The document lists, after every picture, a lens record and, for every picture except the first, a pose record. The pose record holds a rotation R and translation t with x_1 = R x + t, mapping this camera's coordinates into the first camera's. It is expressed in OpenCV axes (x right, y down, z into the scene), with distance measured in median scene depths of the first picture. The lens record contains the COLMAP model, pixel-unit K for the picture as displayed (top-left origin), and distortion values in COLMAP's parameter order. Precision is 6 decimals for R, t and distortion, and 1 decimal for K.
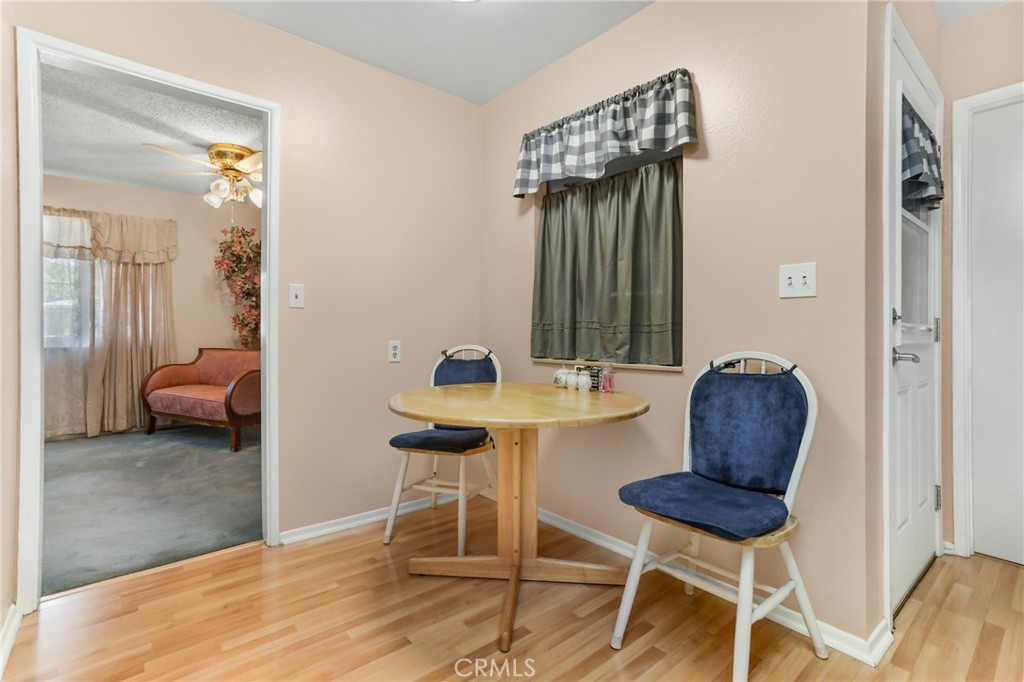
lens RADIAL K [[480.1, 0, 509.3], [0, 480.1, 332.0], [0, 0, 1]] dist [-0.066095, 0.028003]
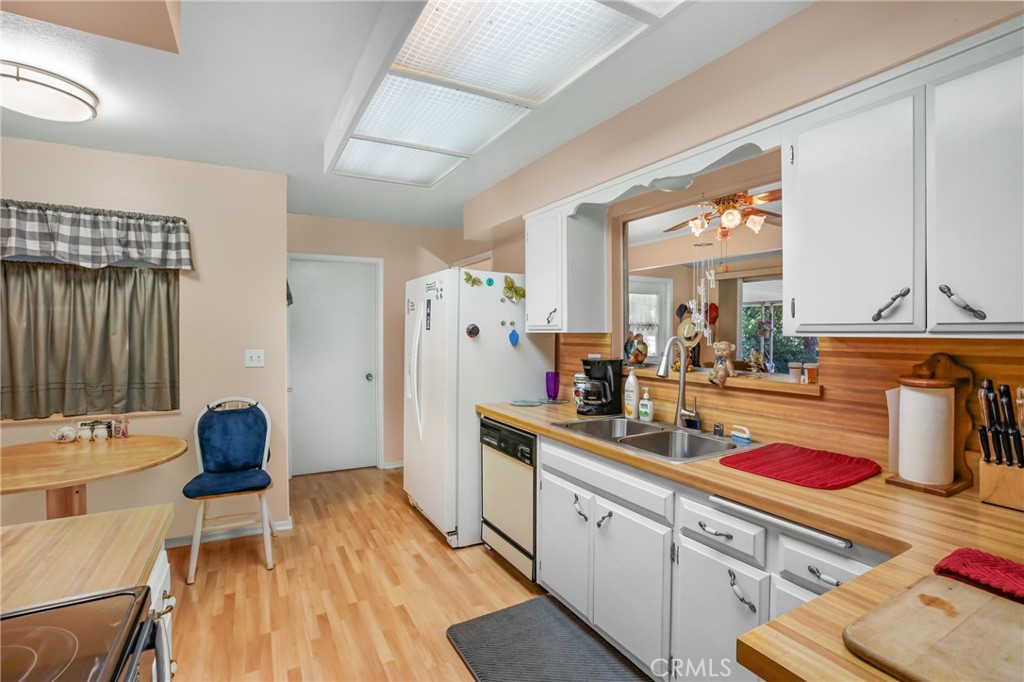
lens RADIAL K [[480.1, 0, 509.3], [0, 480.1, 332.0], [0, 0, 1]] dist [-0.066095, 0.028003]
pose [[0.201717, -0.008338, 0.979408, -0.826694], [-0.003882, 0.999949, 0.009312, -0.181889], [-0.979436, -0.005681, 0.201674, -0.327967]]
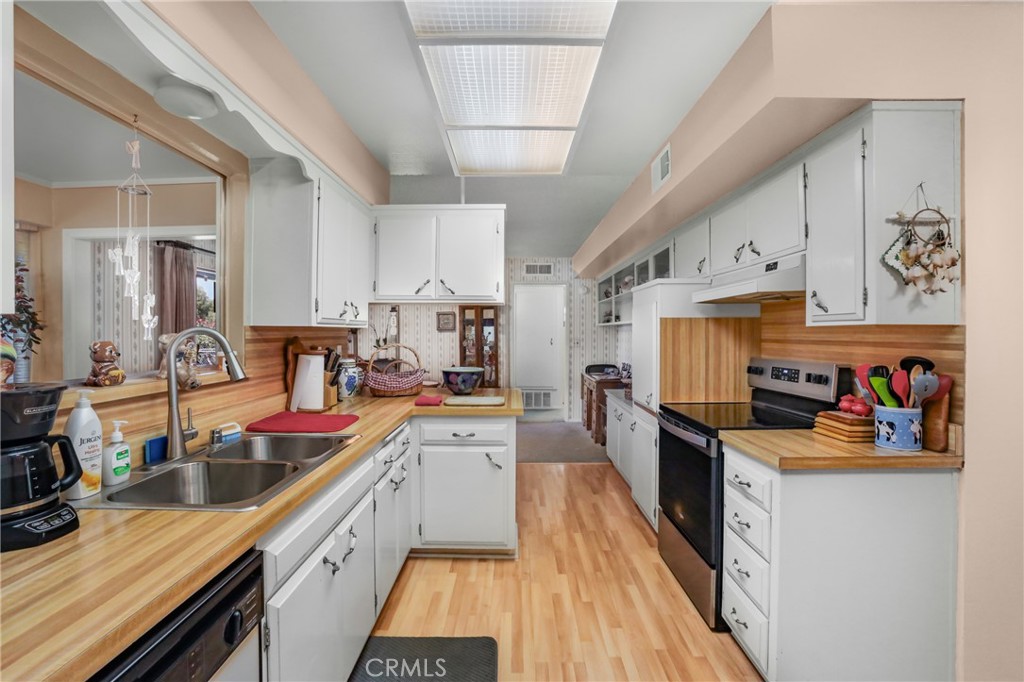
lens RADIAL K [[468.1, 0, 504.9], [0, 468.1, 341.2], [0, 0, 1]] dist [-0.075327, 0.036481]
pose [[-0.667153, 0.010868, -0.744841, 0.470249], [0.001014, 0.999906, 0.013682, -0.150606], [0.744920, 0.008373, -0.667102, 0.352391]]
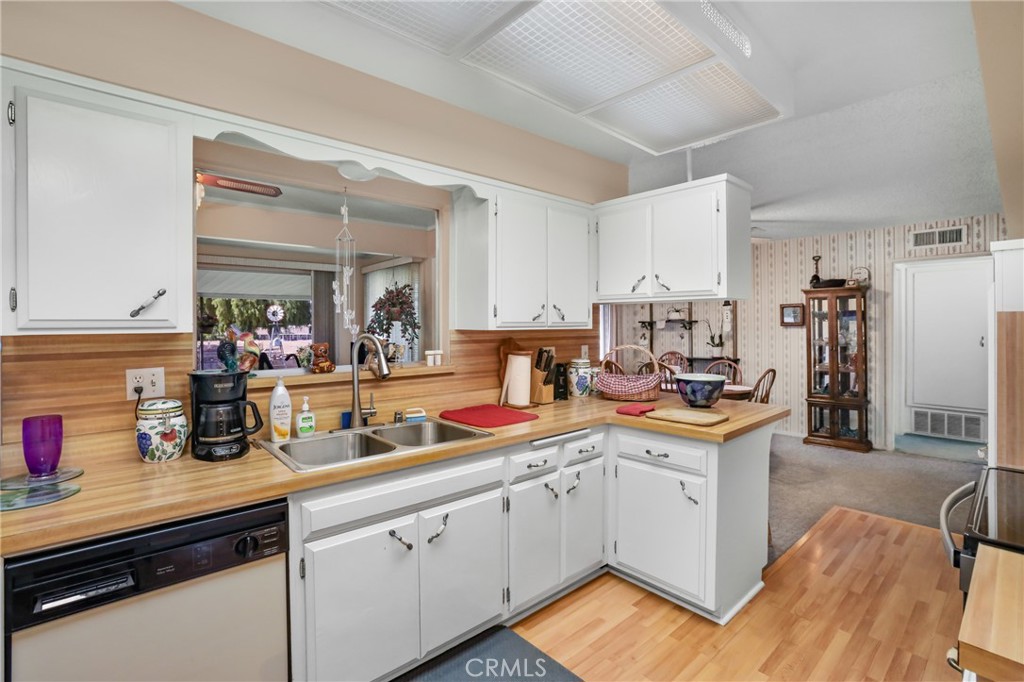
lens RADIAL K [[474.7, 0, 511.3], [0, 474.7, 327.8], [0, 0, 1]] dist [-0.082937, 0.036940]
pose [[-0.999916, 0.002020, -0.012816, -0.026999], [0.002027, 0.999998, -0.000517, -0.173997], [0.012815, -0.000543, -0.999918, 0.511427]]
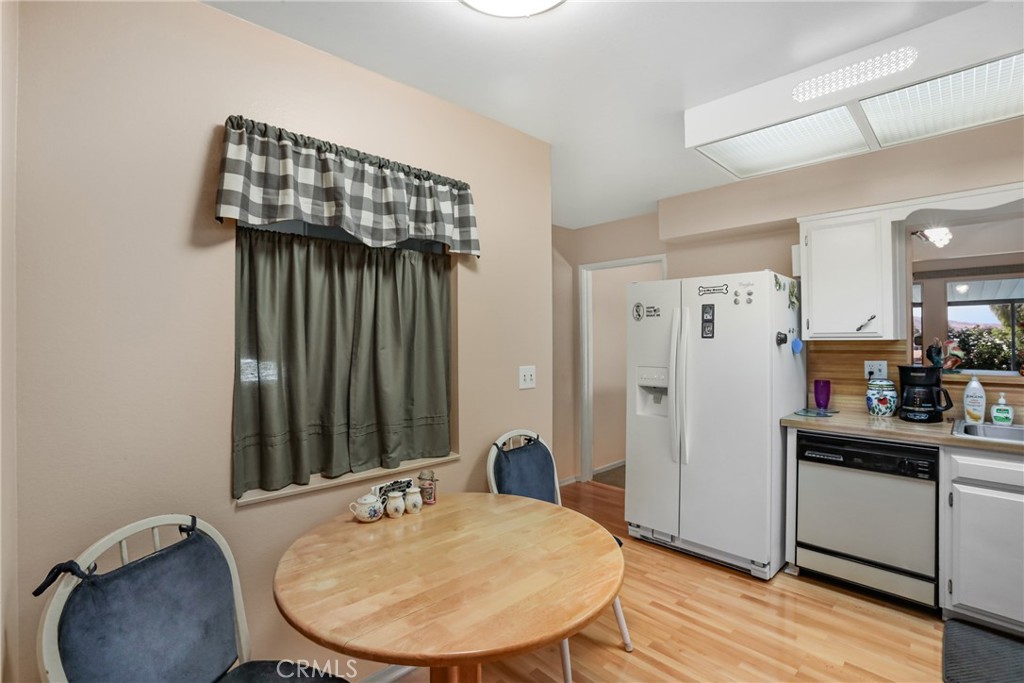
lens RADIAL K [[474.7, 0, 511.3], [0, 474.7, 328.3], [0, 0, 1]] dist [-0.082937, 0.036940]
pose [[-0.068686, 0.012786, 0.997556, -0.665332], [0.000512, 0.999918, -0.012781, -0.184283], [-0.997638, -0.000367, -0.068687, 0.866967]]
